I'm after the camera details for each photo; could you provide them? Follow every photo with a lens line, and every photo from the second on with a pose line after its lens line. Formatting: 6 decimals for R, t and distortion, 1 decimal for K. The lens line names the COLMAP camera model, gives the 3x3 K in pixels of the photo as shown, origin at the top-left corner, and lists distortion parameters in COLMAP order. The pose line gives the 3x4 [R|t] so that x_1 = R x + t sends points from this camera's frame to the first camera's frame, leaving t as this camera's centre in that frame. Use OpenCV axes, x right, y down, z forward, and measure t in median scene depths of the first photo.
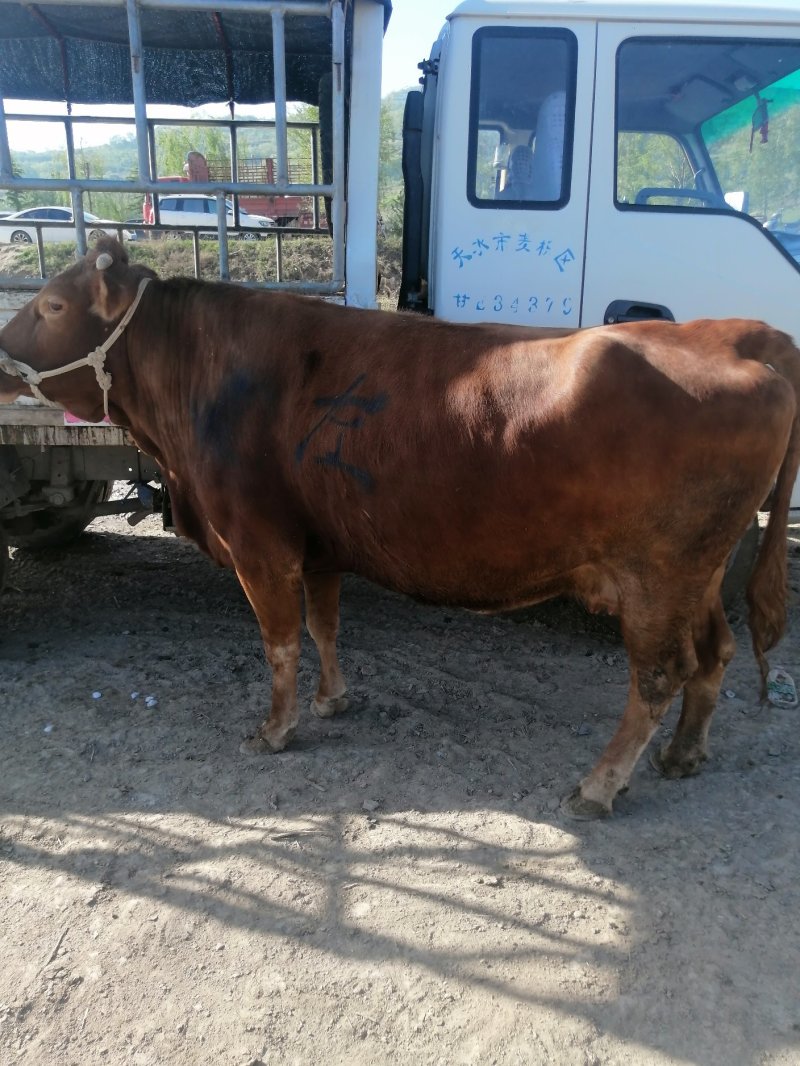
lens RADIAL K [[854.7, 0, 398.7], [0, 854.7, 535.5], [0, 0, 1]] dist [-0.000055, 0.031302]
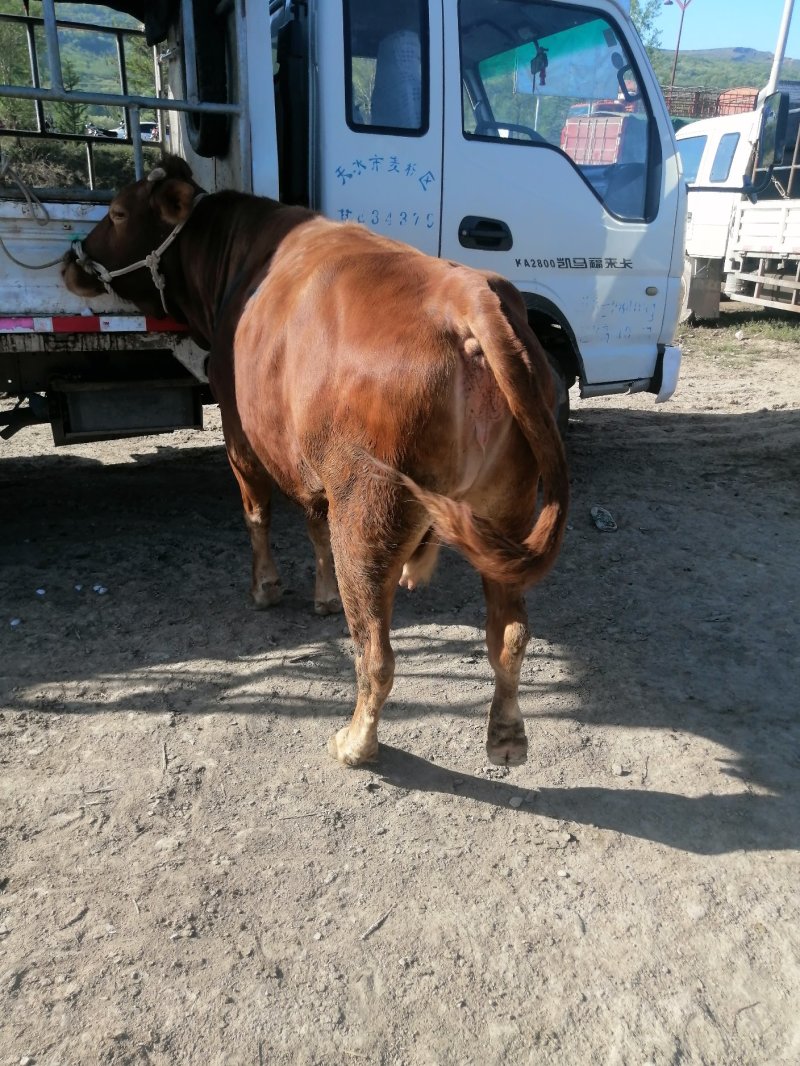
lens RADIAL K [[854.7, 0, 400.2], [0, 854.7, 529.2], [0, 0, 1]] dist [-0.000055, 0.031302]
pose [[0.941417, -0.103616, 0.320932, -0.370408], [0.077081, 0.992551, 0.094347, 0.061134], [-0.328317, -0.064082, 0.942391, -0.194835]]
